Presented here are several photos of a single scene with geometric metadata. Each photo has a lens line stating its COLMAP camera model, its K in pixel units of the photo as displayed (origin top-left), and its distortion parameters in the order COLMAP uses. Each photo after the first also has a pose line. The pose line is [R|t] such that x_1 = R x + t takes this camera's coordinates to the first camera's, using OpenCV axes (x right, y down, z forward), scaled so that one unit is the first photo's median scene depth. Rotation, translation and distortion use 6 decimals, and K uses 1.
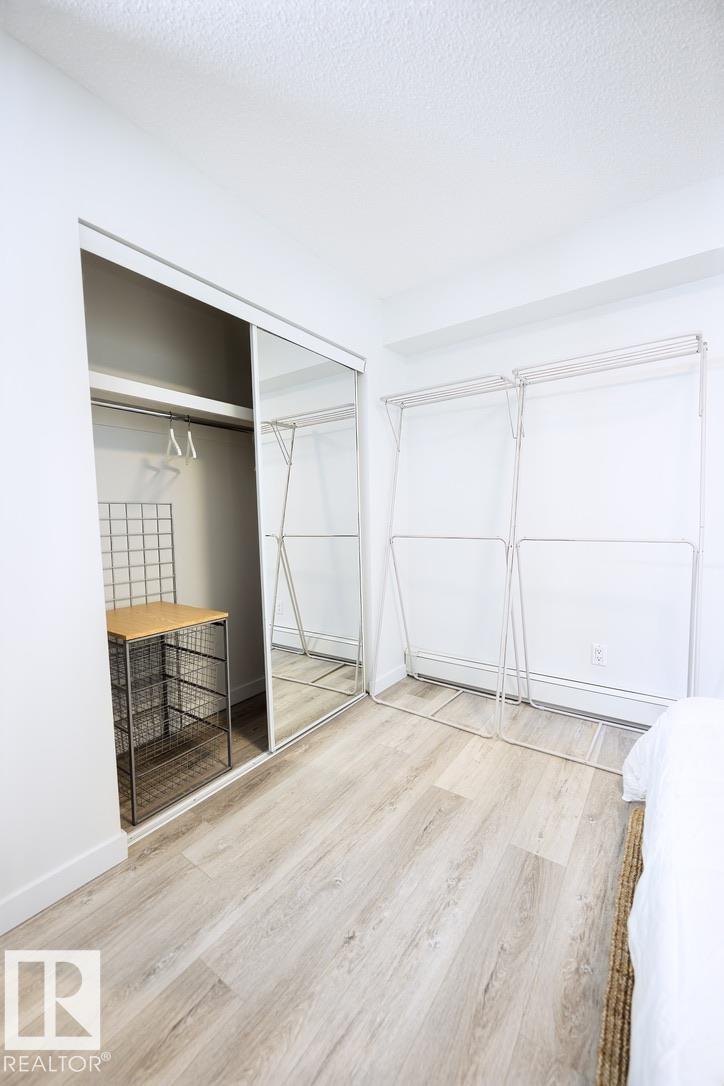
lens RADIAL K [[428.9, 0, 357.3], [0, 428.9, 545.5], [0, 0, 1]] dist [0.001455, 0.000021]
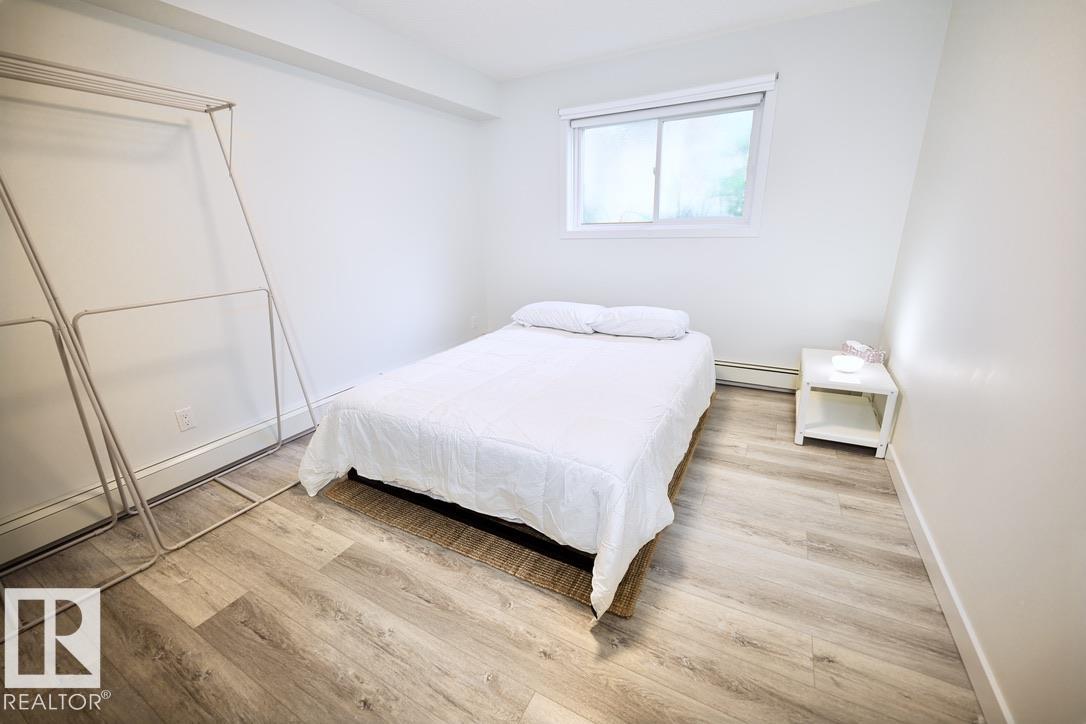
lens RADIAL K [[428.9, 0, 541.8], [0, 428.9, 365.5], [0, 0, 1]] dist [0.001455, 0.000021]
pose [[-0.124002, -0.289426, 0.949134, -0.793484], [0.102272, 0.947695, 0.302348, -0.132921], [-0.986997, 0.134562, -0.087916, 0.538289]]
